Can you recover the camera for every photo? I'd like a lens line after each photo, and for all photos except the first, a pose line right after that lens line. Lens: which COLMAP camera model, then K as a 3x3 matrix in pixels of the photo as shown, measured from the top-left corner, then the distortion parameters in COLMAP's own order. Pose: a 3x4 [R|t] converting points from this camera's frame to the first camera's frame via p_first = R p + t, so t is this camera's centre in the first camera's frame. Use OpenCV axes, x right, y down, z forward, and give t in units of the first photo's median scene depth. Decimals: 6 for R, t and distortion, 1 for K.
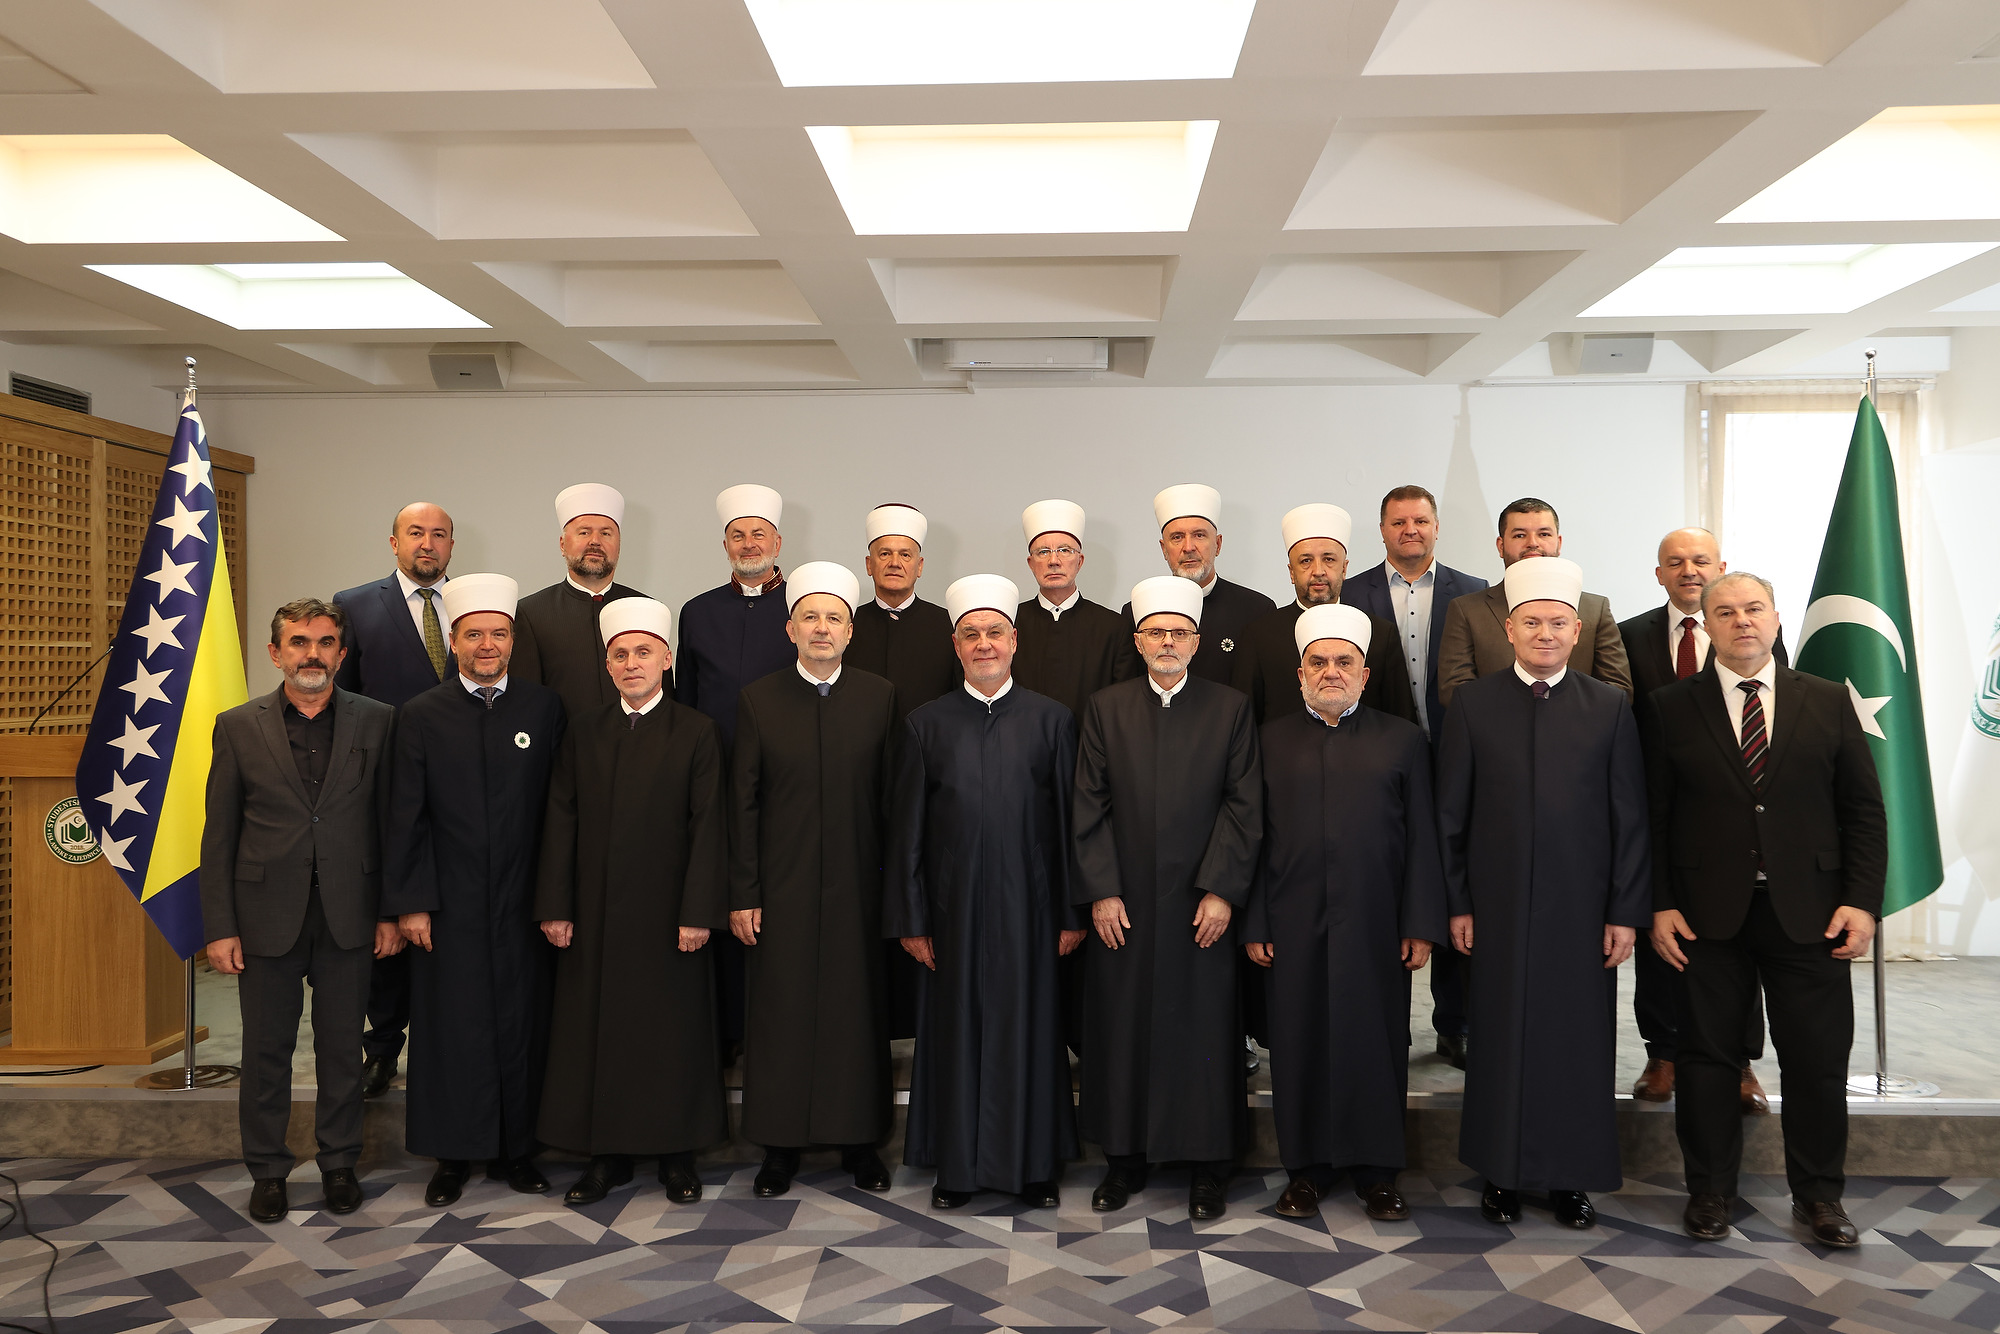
lens RADIAL K [[1673.1, 0, 1036.9], [0, 1673.1, 668.7], [0, 0, 1]] dist [-0.001821, -0.120766]
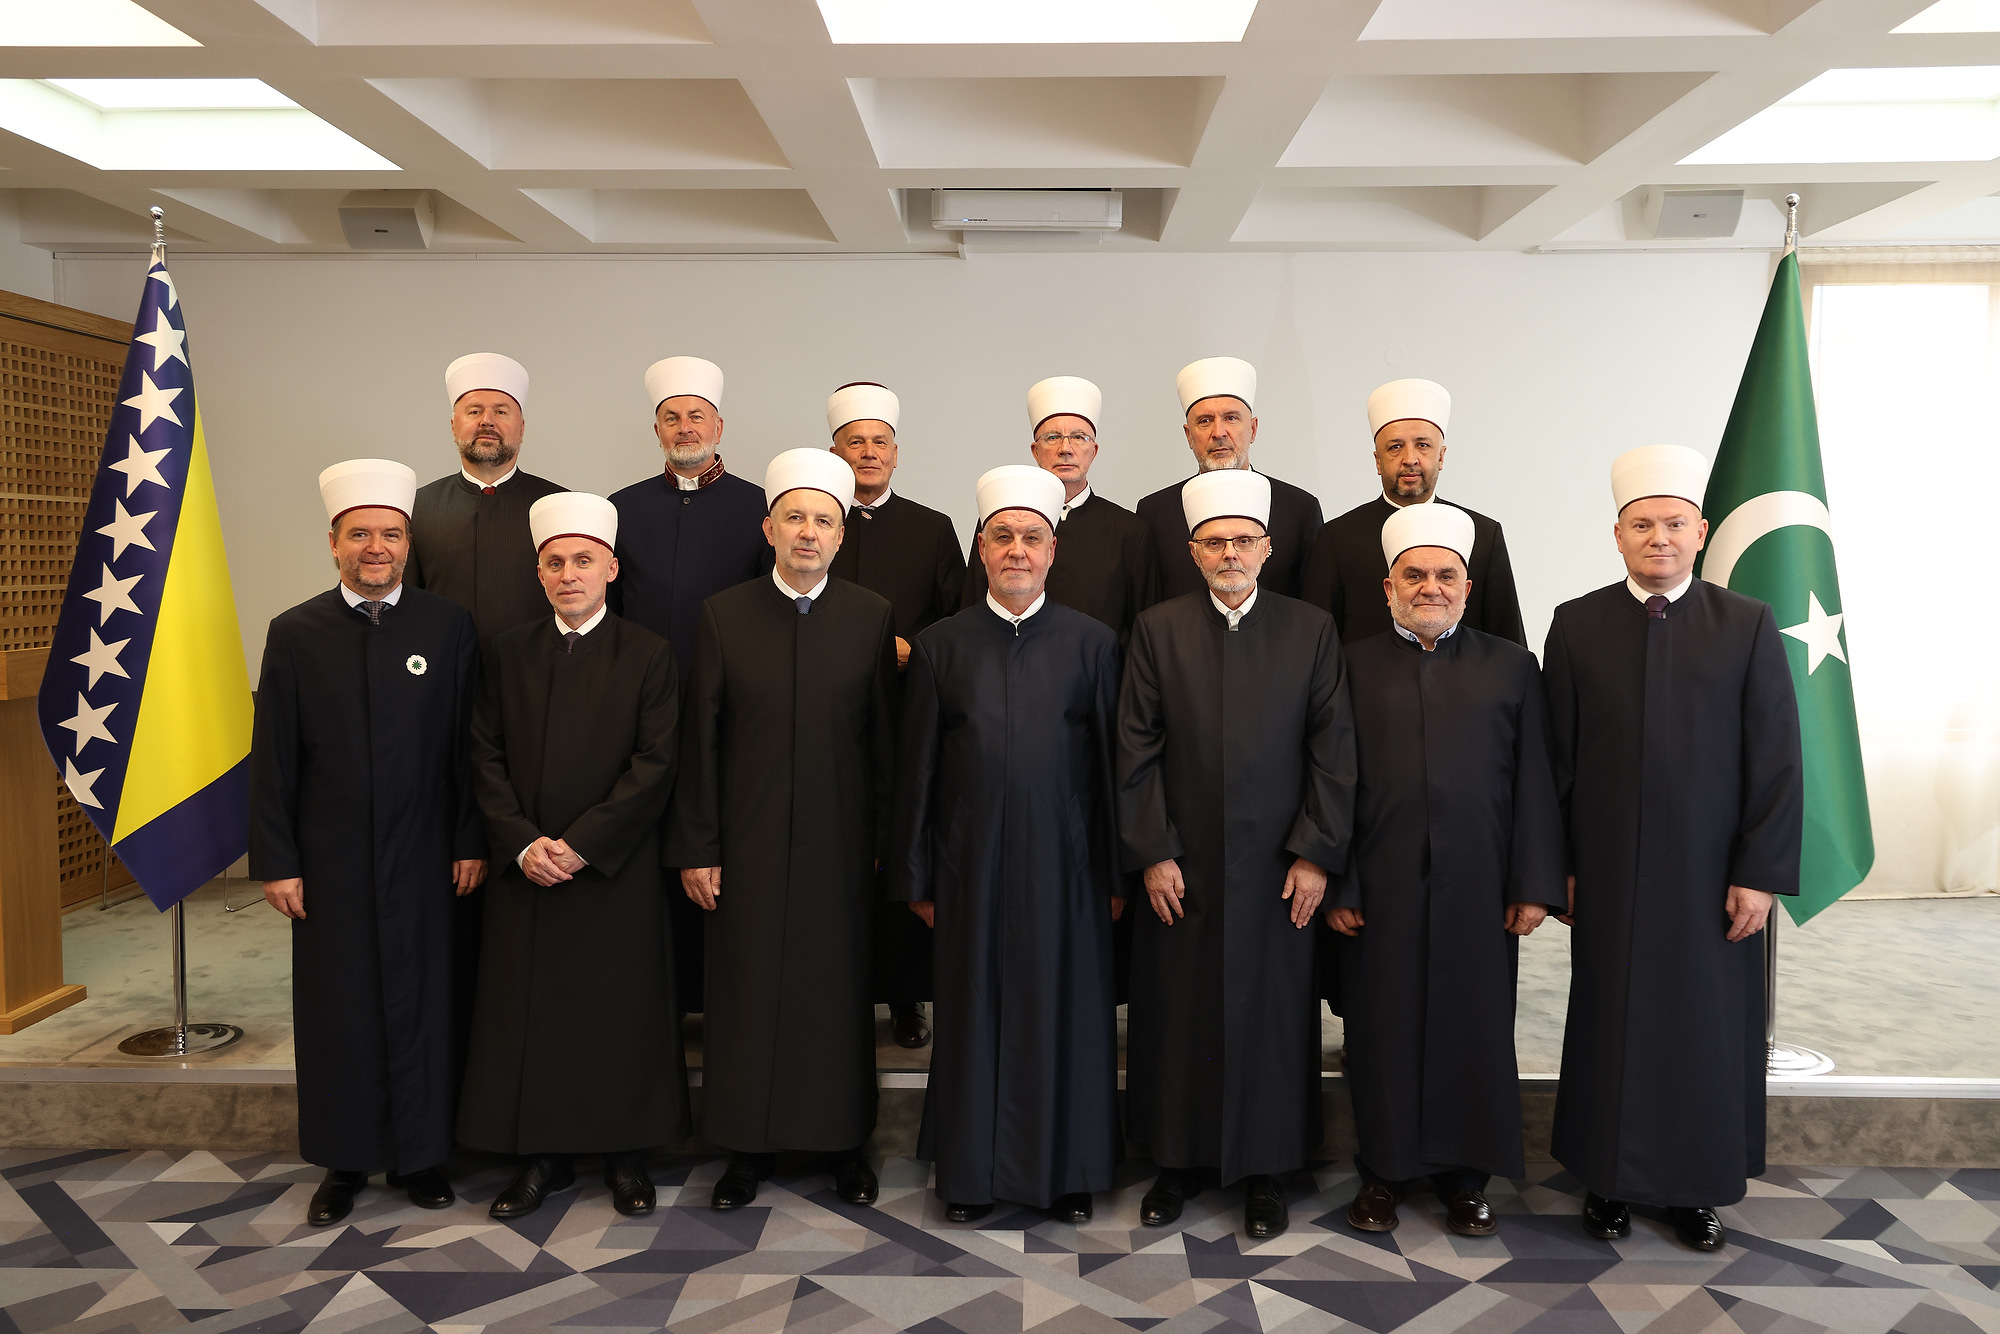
lens RADIAL K [[1662.7, 0, 1000.0], [0, 1662.7, 667.0], [0, 0, 1]] dist [-0.022414, -0.002080]
pose [[0.999983, 0.003747, -0.004407, -0.024182], [-0.003462, 0.998005, 0.063044, -0.007852], [0.004635, -0.063028, 0.998001, 0.187763]]
